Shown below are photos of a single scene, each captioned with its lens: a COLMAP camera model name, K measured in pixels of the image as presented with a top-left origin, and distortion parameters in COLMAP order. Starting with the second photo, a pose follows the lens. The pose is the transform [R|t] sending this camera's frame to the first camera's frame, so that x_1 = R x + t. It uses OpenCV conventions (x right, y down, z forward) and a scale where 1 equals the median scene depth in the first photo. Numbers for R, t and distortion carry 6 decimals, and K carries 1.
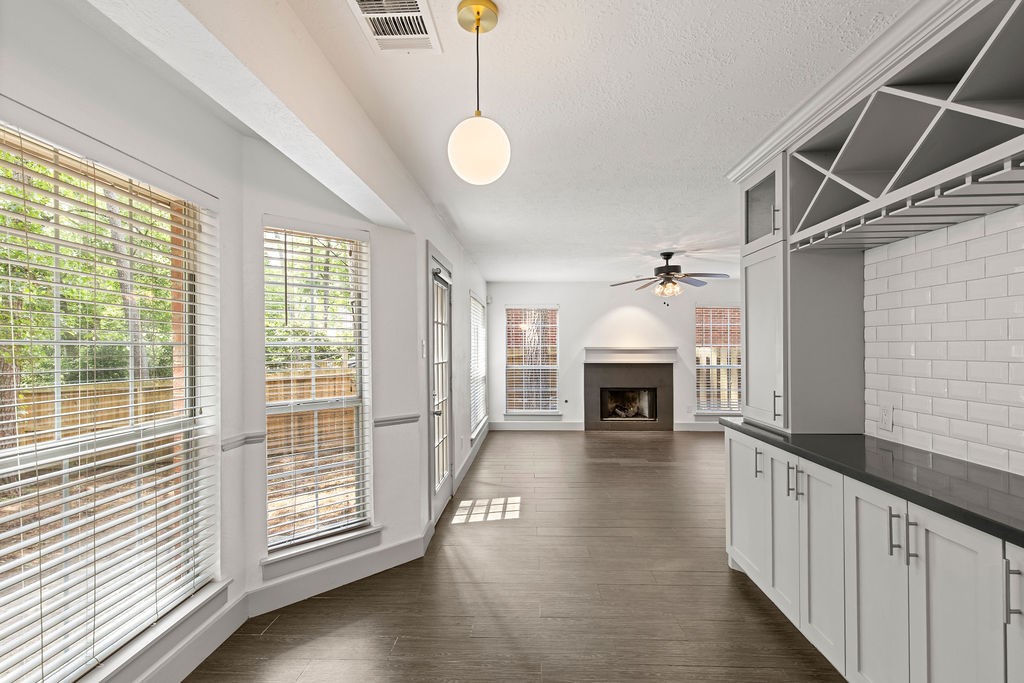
lens RADIAL K [[462.0, 0, 511.1], [0, 462.0, 346.8], [0, 0, 1]] dist [0.002035, -0.001127]
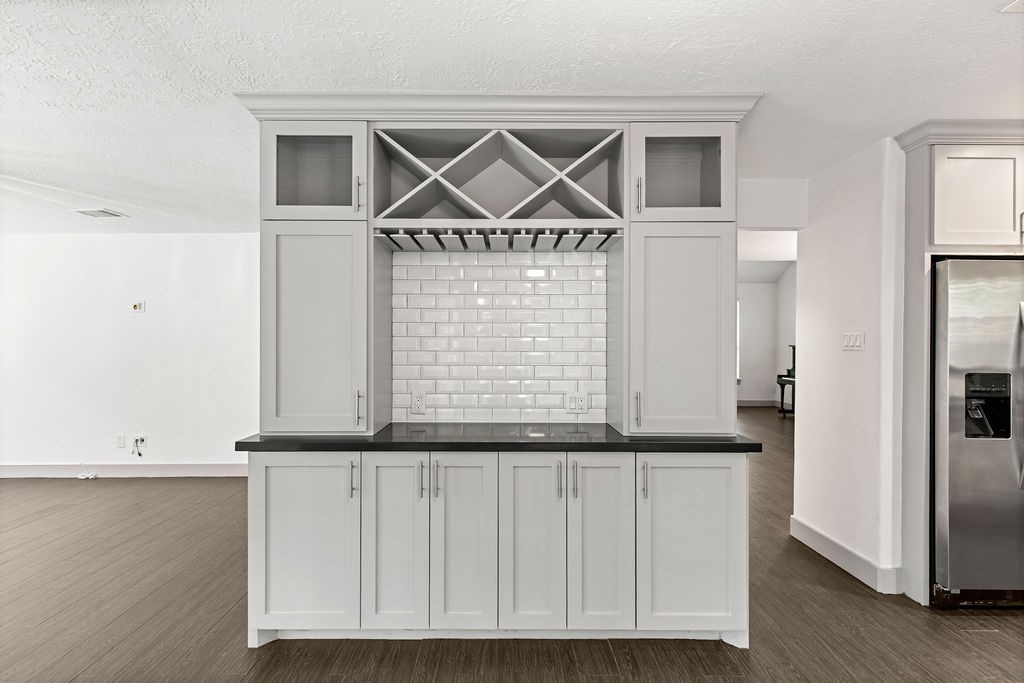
lens RADIAL K [[462.0, 0, 511.1], [0, 462.0, 342.8], [0, 0, 1]] dist [0.002035, -0.001127]
pose [[-0.057067, -0.000072, 0.998370, -0.325995], [-0.002679, 0.999996, -0.000081, 0.003905], [-0.998367, -0.002679, -0.057067, 0.794510]]
